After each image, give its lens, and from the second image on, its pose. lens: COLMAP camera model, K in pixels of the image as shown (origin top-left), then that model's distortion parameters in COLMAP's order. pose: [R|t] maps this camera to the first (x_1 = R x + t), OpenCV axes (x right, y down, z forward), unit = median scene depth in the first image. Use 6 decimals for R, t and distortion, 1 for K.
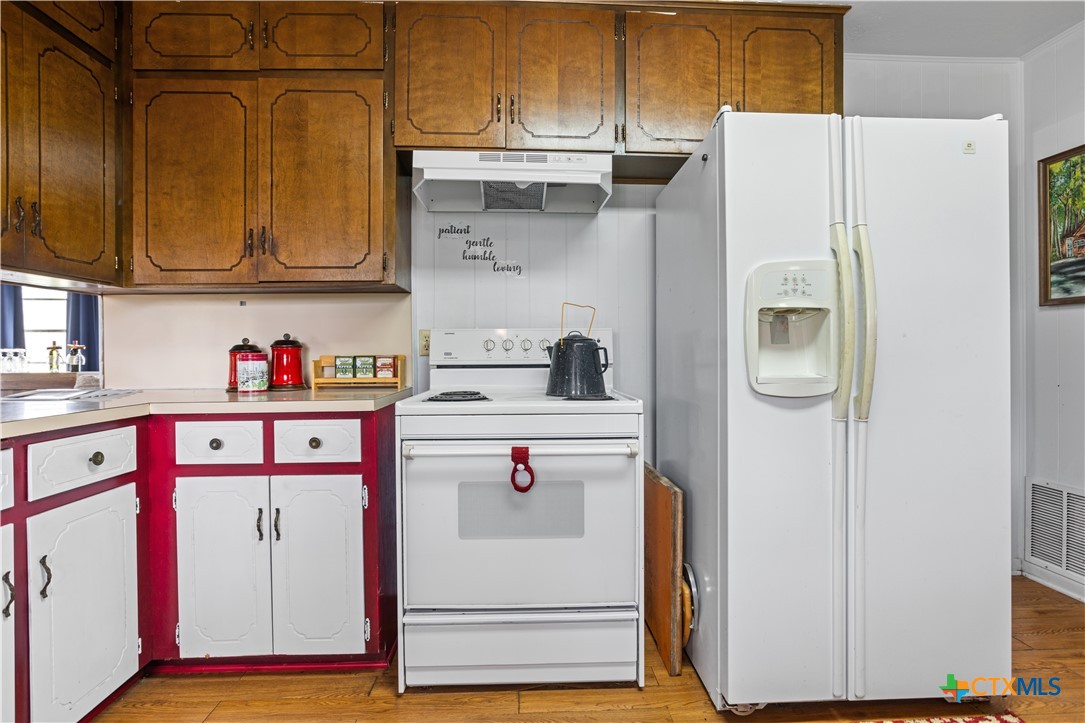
lens RADIAL K [[520.3, 0, 545.0], [0, 520.3, 353.0], [0, 0, 1]] dist [-0.037783, 0.015951]
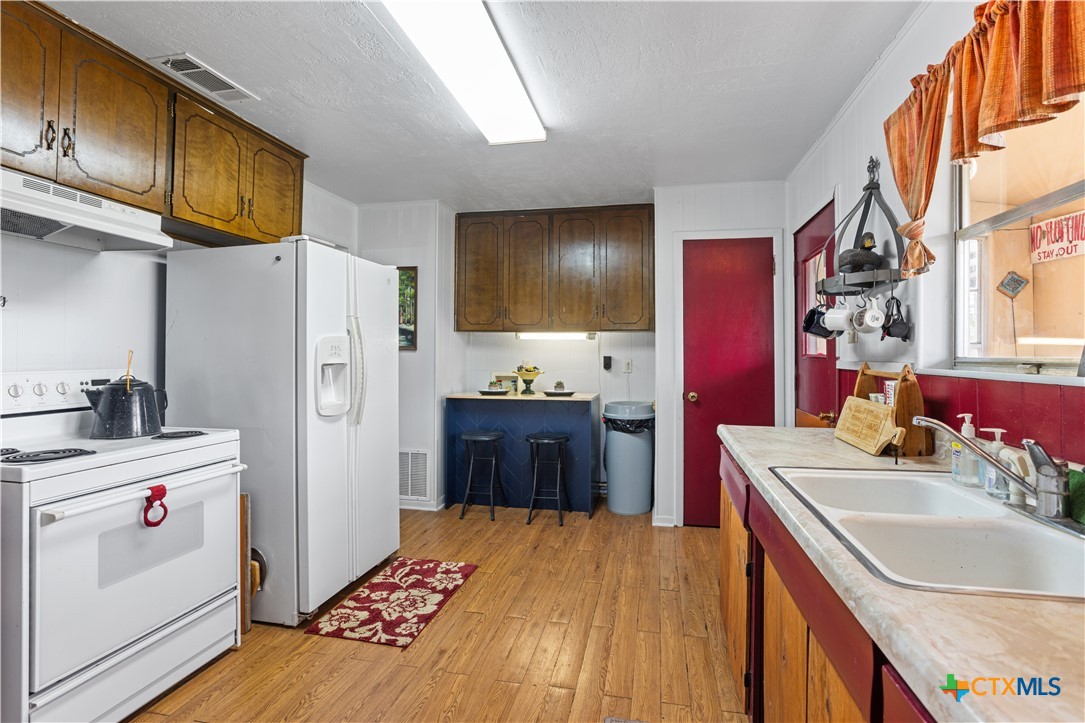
lens RADIAL K [[520.3, 0, 545.7], [0, 520.3, 356.8], [0, 0, 1]] dist [-0.037783, 0.015951]
pose [[0.252314, -0.000830, 0.967645, -0.879189], [-0.001322, 0.999998, 0.001203, -0.098694], [-0.967645, -0.001583, 0.252312, -0.096327]]
